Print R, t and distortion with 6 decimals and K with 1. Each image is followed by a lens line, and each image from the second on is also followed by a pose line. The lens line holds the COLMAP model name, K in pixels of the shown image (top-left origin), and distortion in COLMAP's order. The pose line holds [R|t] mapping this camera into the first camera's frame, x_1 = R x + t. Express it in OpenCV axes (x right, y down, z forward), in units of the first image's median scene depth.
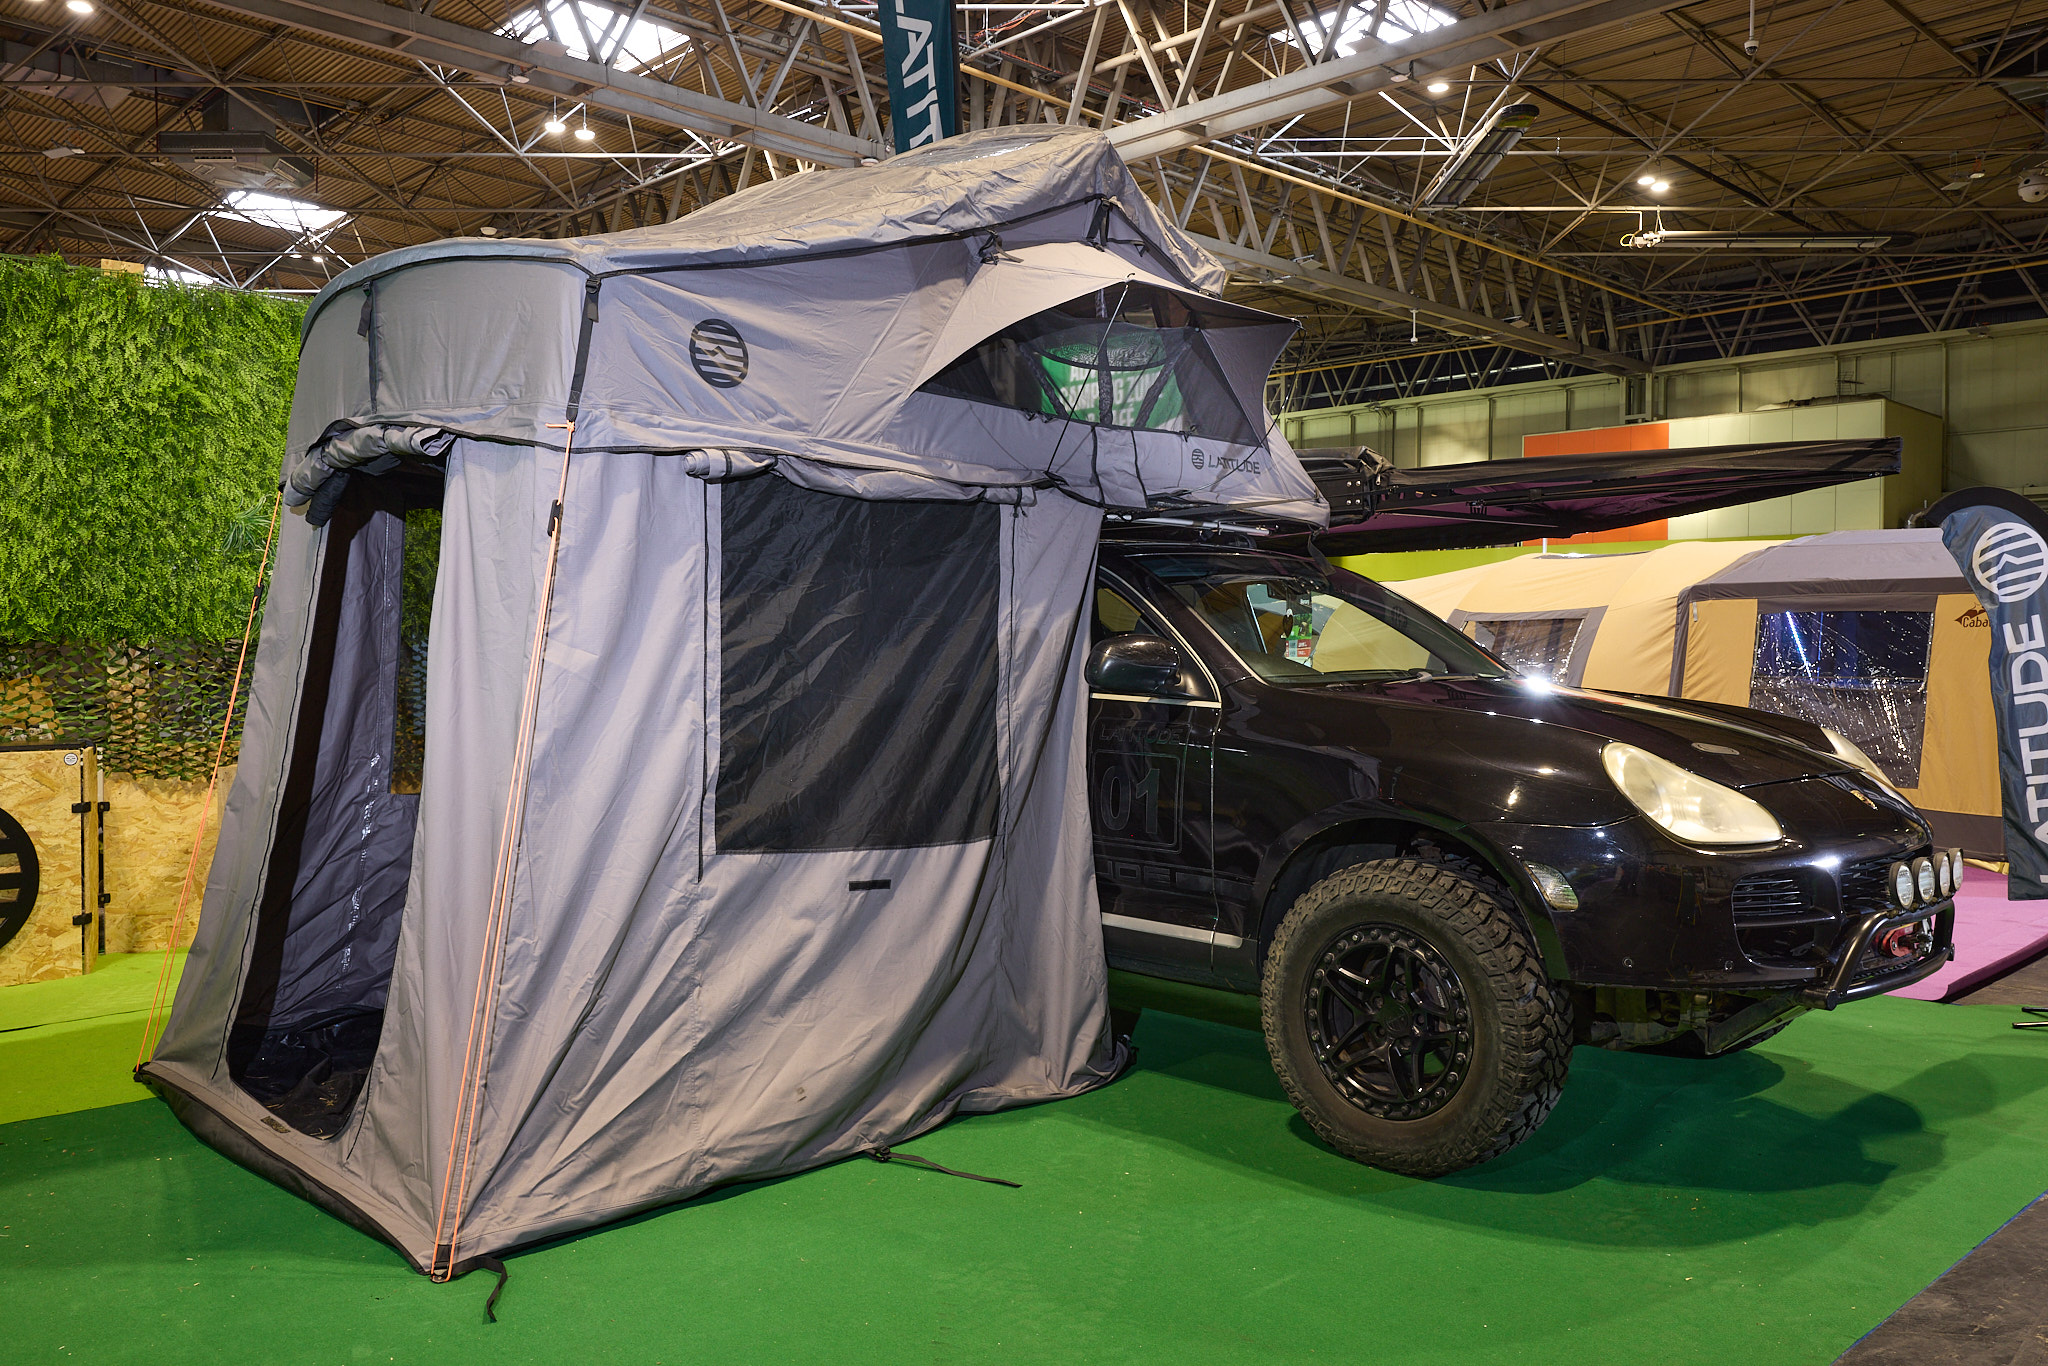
lens RADIAL K [[1611.1, 0, 1026.4], [0, 1611.1, 675.5], [0, 0, 1]] dist [-0.007165, 0.000066]
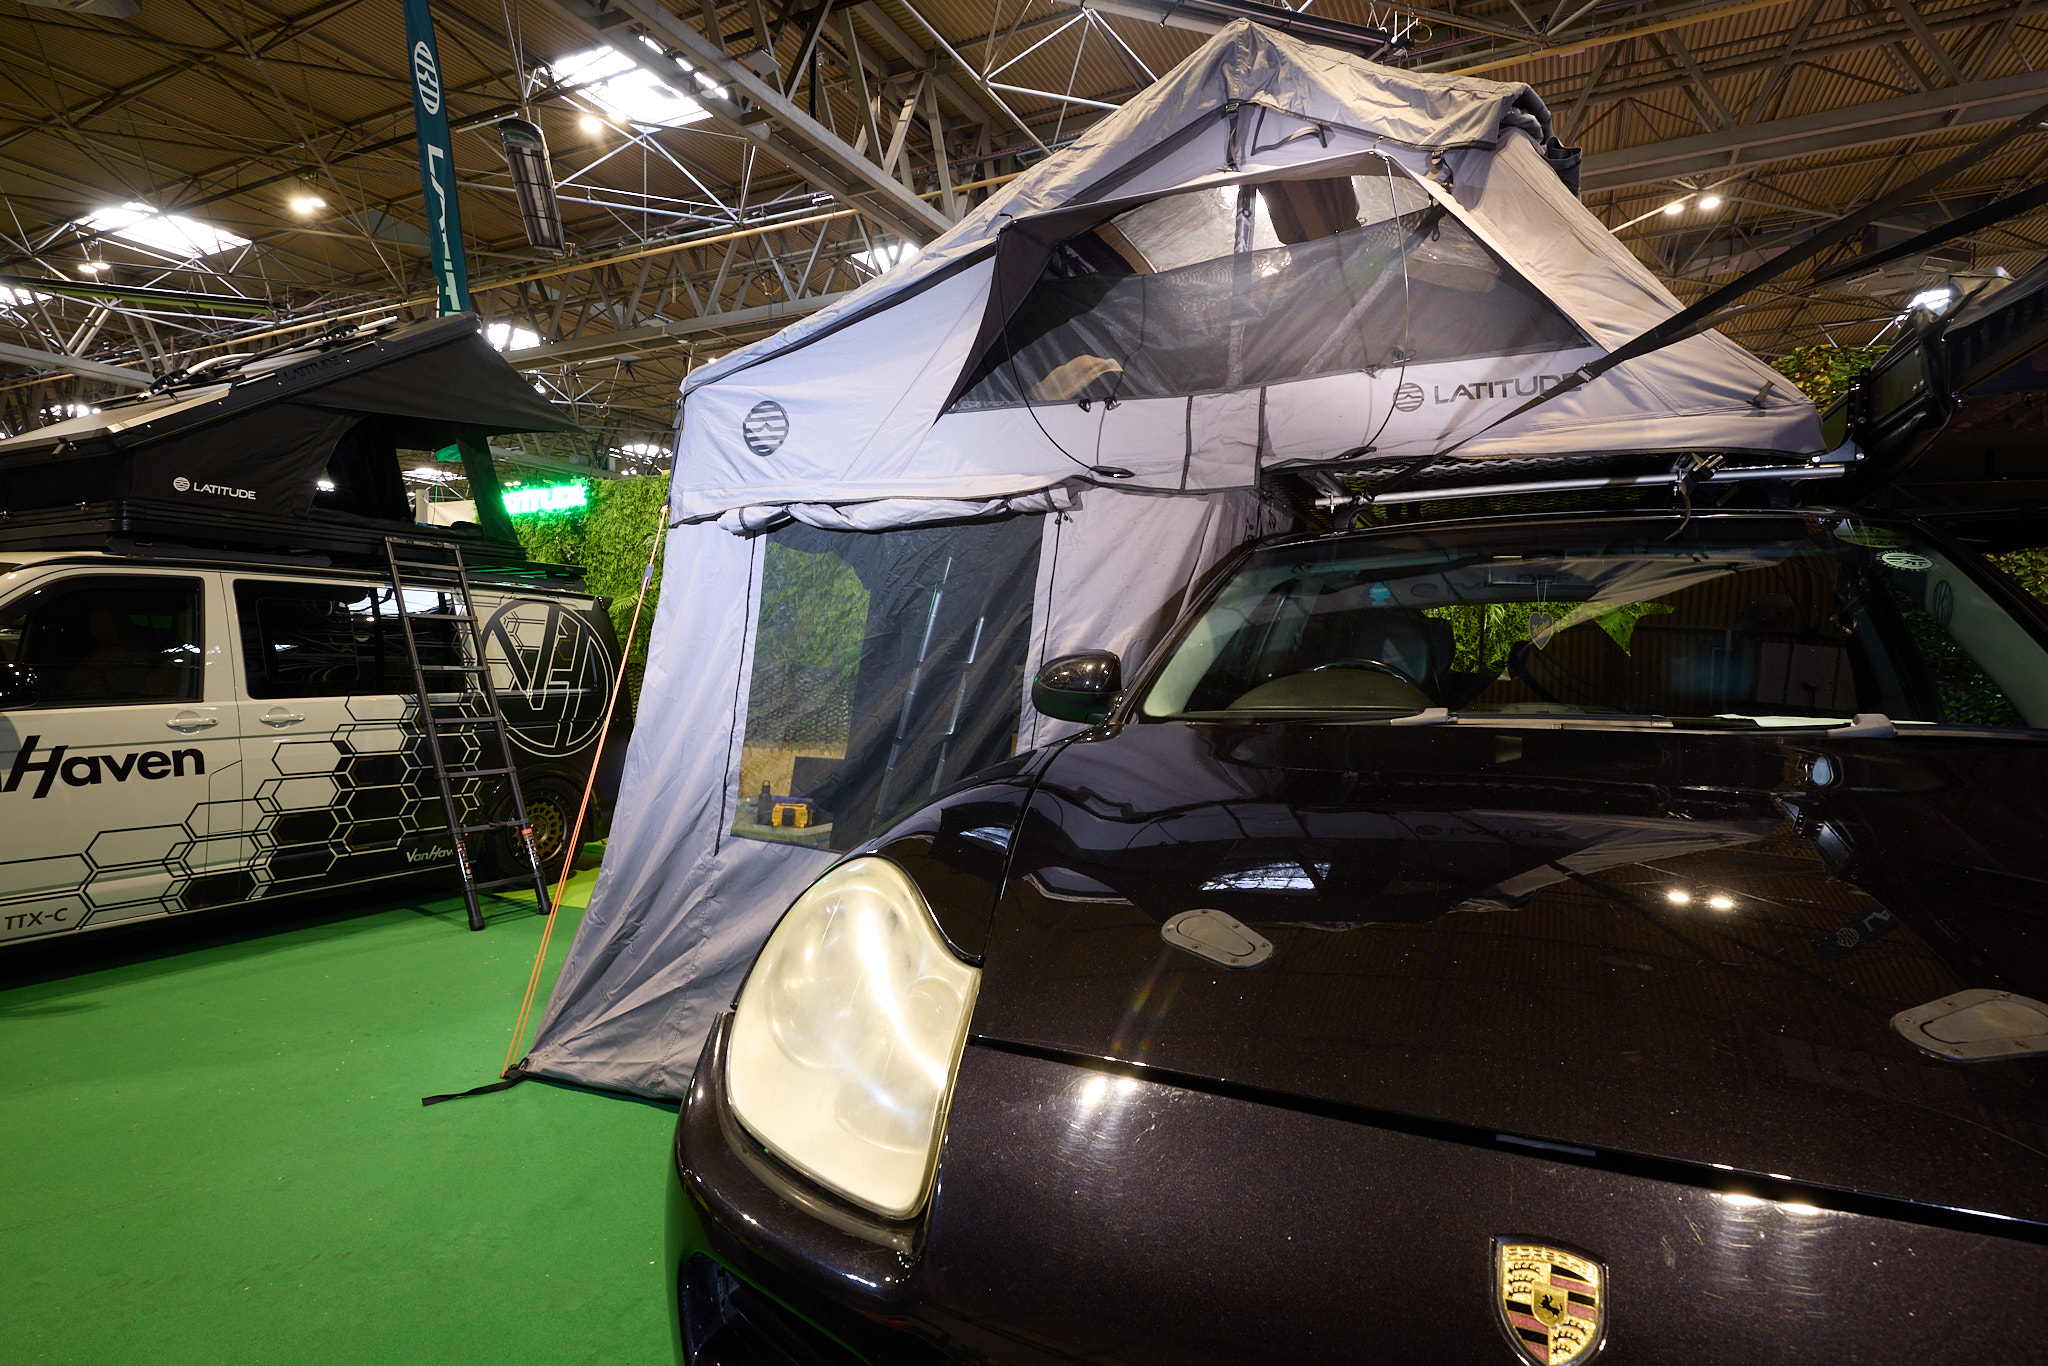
lens RADIAL K [[1116.0, 0, 1026.0], [0, 1116.0, 687.7], [0, 0, 1]] dist [0.024220, -0.000908]
pose [[0.342641, 0.006567, -0.939443, 0.682113], [-0.016830, 0.999858, 0.000851, -0.007313], [0.939316, 0.015519, 0.342703, 0.905159]]
